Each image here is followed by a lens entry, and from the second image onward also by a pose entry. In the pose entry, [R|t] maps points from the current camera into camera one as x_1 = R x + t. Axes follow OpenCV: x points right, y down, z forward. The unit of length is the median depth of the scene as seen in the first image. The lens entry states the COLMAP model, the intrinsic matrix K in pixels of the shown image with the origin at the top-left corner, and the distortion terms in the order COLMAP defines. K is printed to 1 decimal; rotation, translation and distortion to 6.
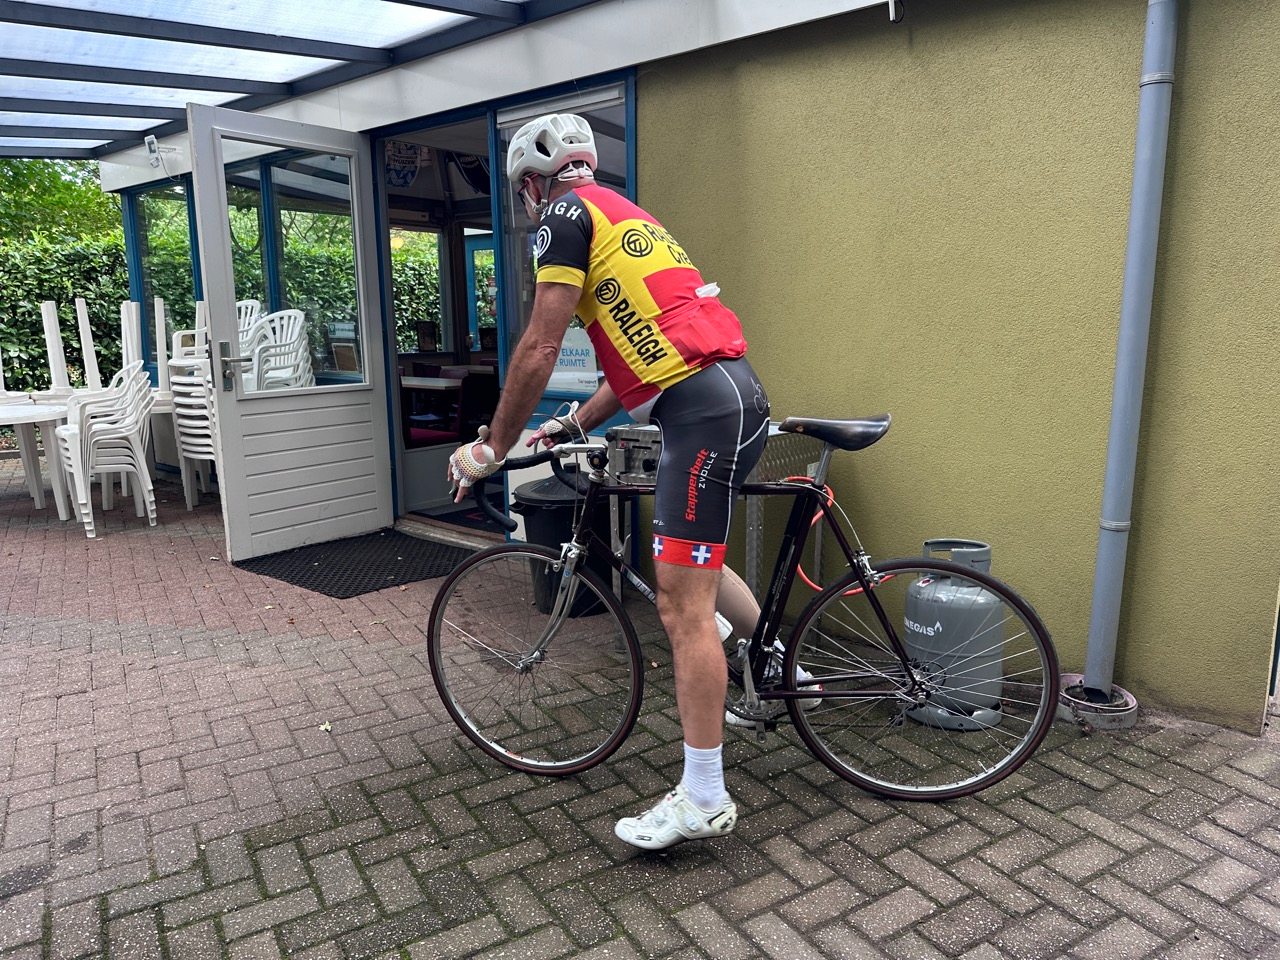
lens RADIAL K [[893.9, 0, 639.9], [0, 893.9, 479.5], [0, 0, 1]] dist [0.000249, -0.007441]
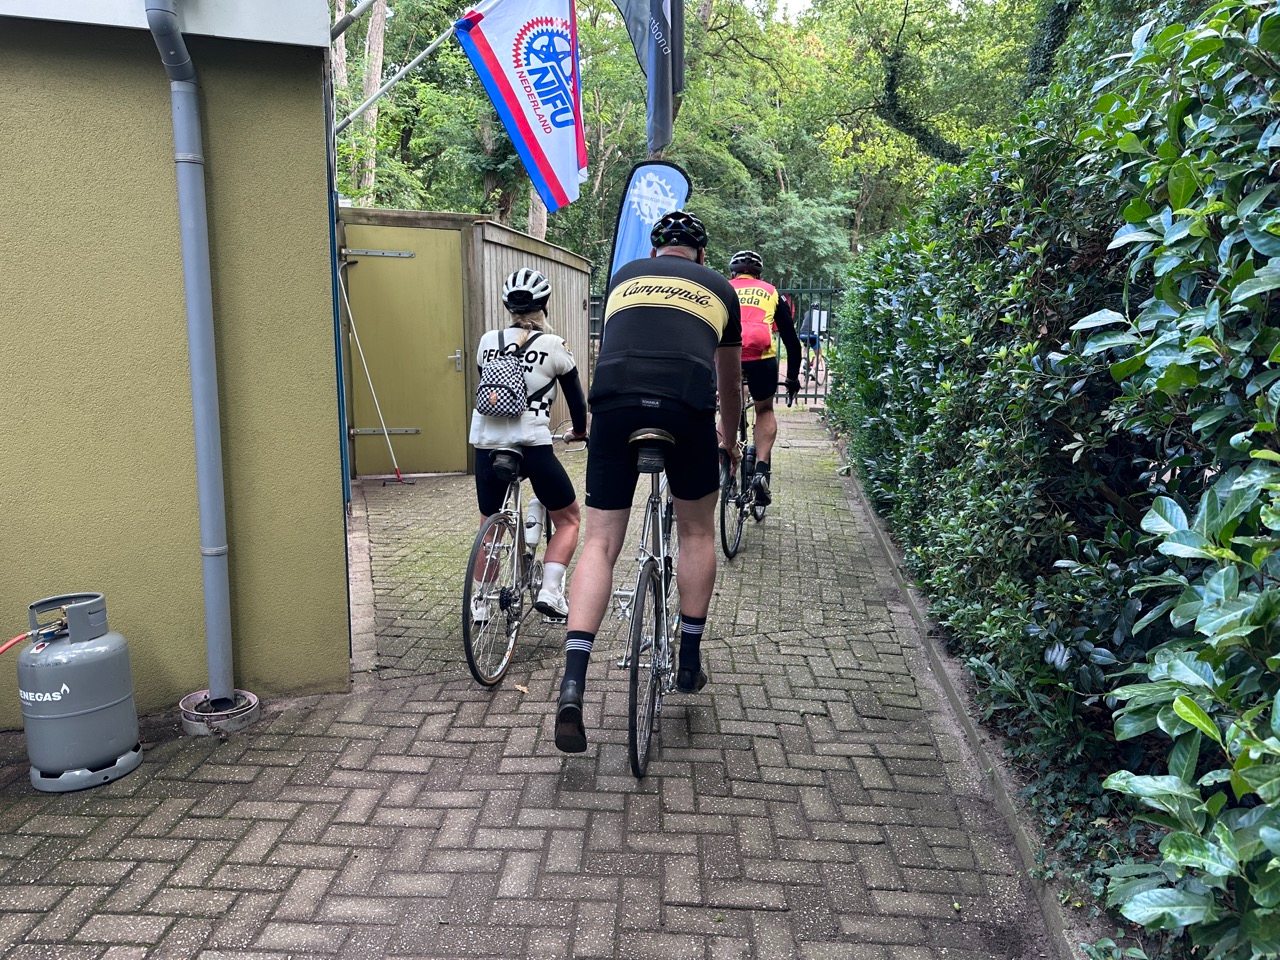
lens RADIAL K [[893.9, 0, 639.6], [0, 893.9, 480.6], [0, 0, 1]] dist [0.000249, -0.007441]
pose [[0.529225, -0.124600, 0.839283, -0.119403], [0.134883, 0.988935, 0.061765, -0.033784], [-0.837692, 0.080517, 0.540175, -0.061376]]
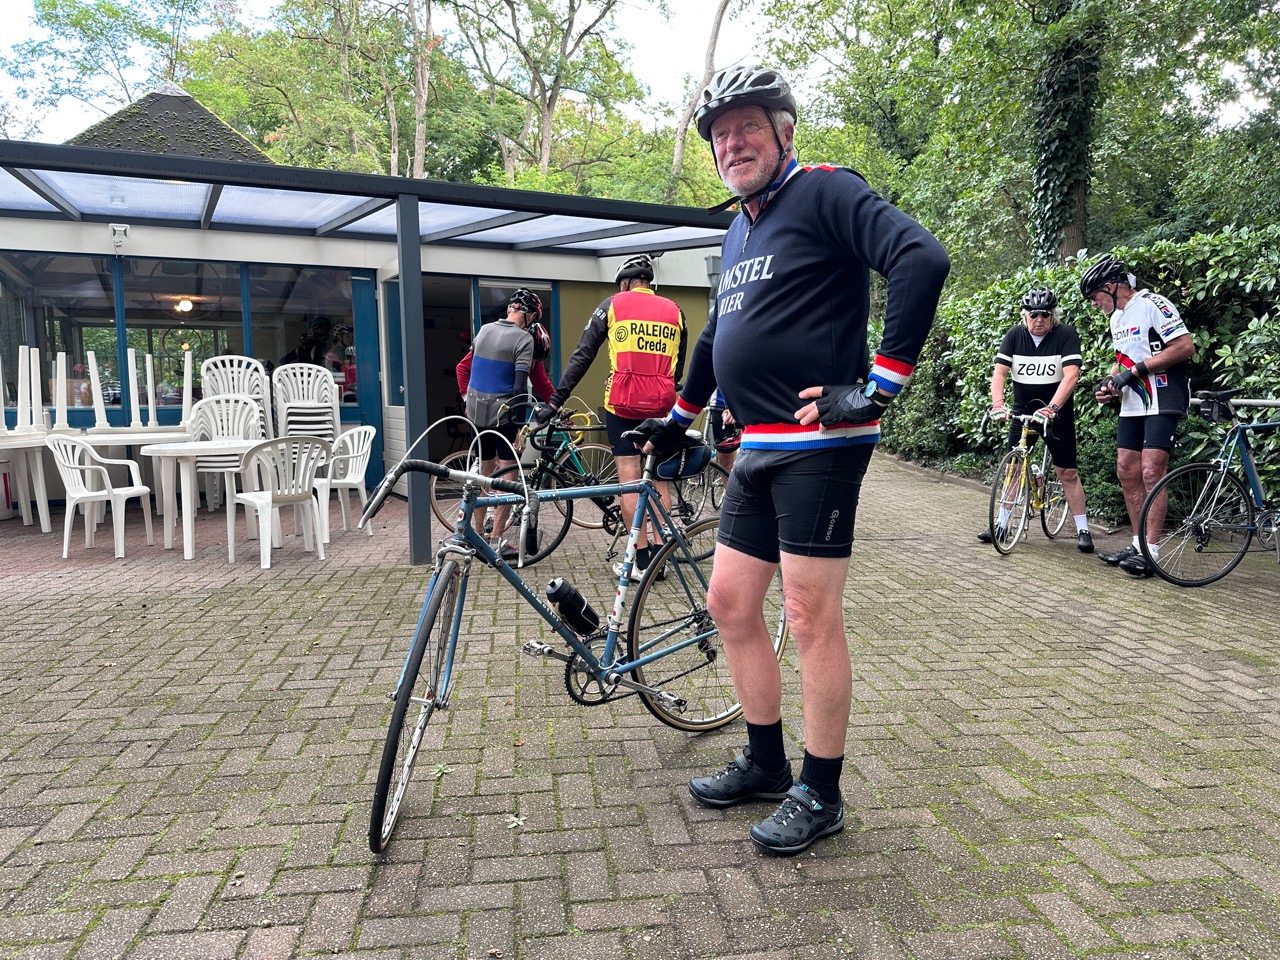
lens RADIAL K [[893.9, 0, 639.7], [0, 893.9, 479.8], [0, 0, 1]] dist [0.000249, -0.007441]
pose [[0.386401, -0.089724, 0.917956, -0.344112], [0.177180, 0.983942, 0.021592, -0.021148], [-0.905153, 0.154300, 0.396094, -0.073425]]
